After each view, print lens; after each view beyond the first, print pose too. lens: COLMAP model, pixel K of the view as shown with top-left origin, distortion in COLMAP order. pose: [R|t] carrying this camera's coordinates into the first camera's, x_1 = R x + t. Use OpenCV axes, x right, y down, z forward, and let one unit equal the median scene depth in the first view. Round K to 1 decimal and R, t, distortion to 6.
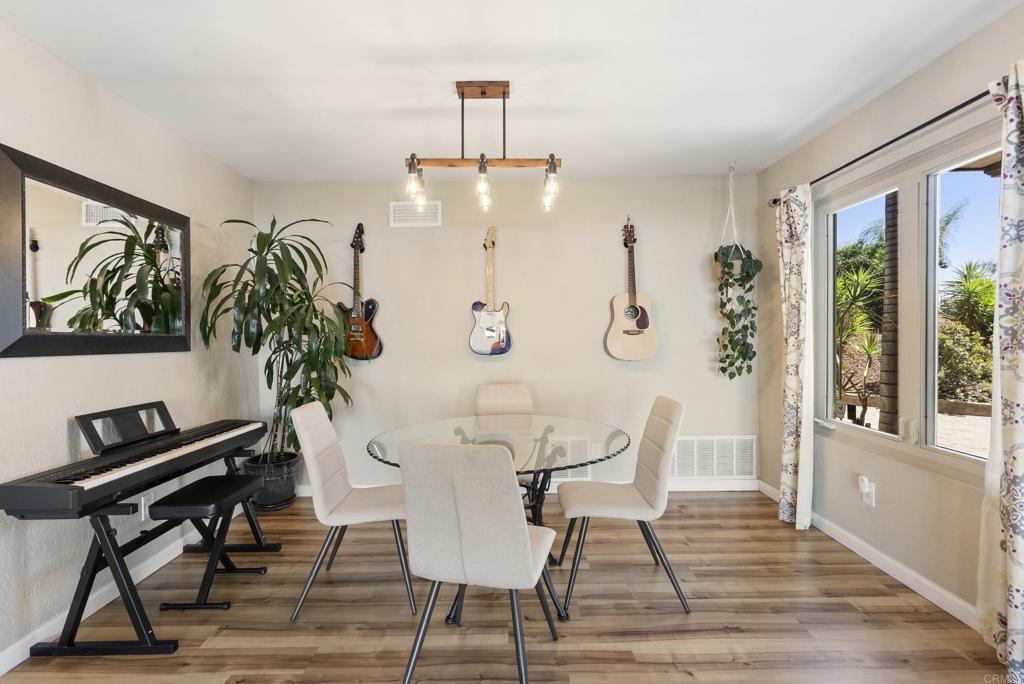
lens RADIAL K [[463.2, 0, 515.1], [0, 463.2, 337.9], [0, 0, 1]] dist [-0.008489, 0.000817]
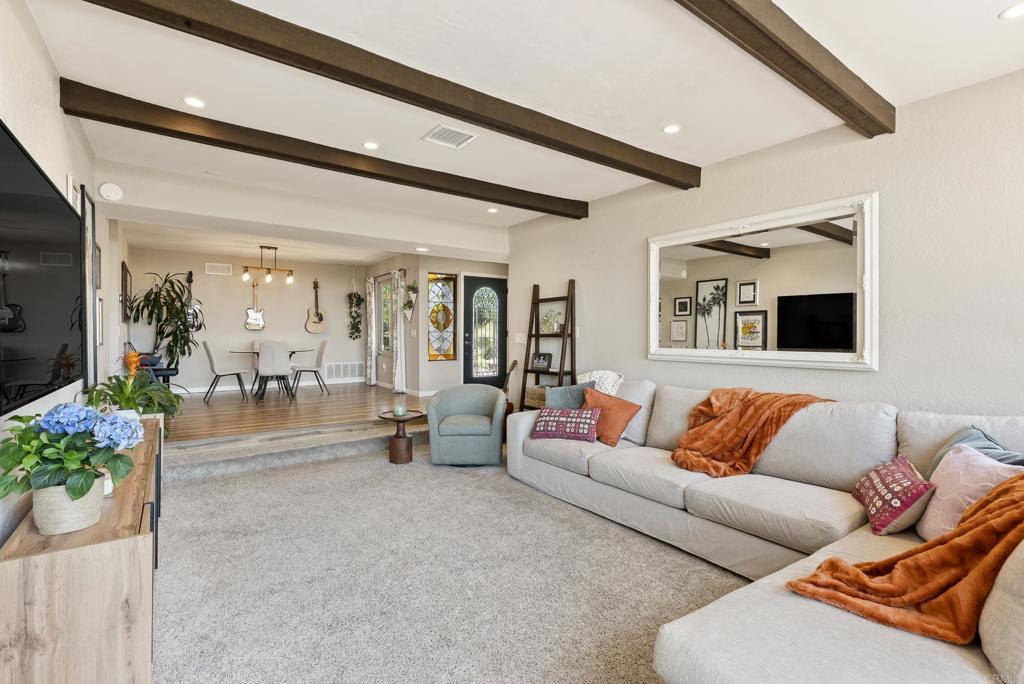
lens RADIAL K [[463.2, 0, 515.1], [0, 463.2, 337.9], [0, 0, 1]] dist [-0.008489, 0.000817]
pose [[0.808180, 0.009375, 0.588860, -0.405651], [-0.009145, 0.999953, -0.003368, 0.079199], [-0.588864, -0.002663, 0.808228, -1.899993]]
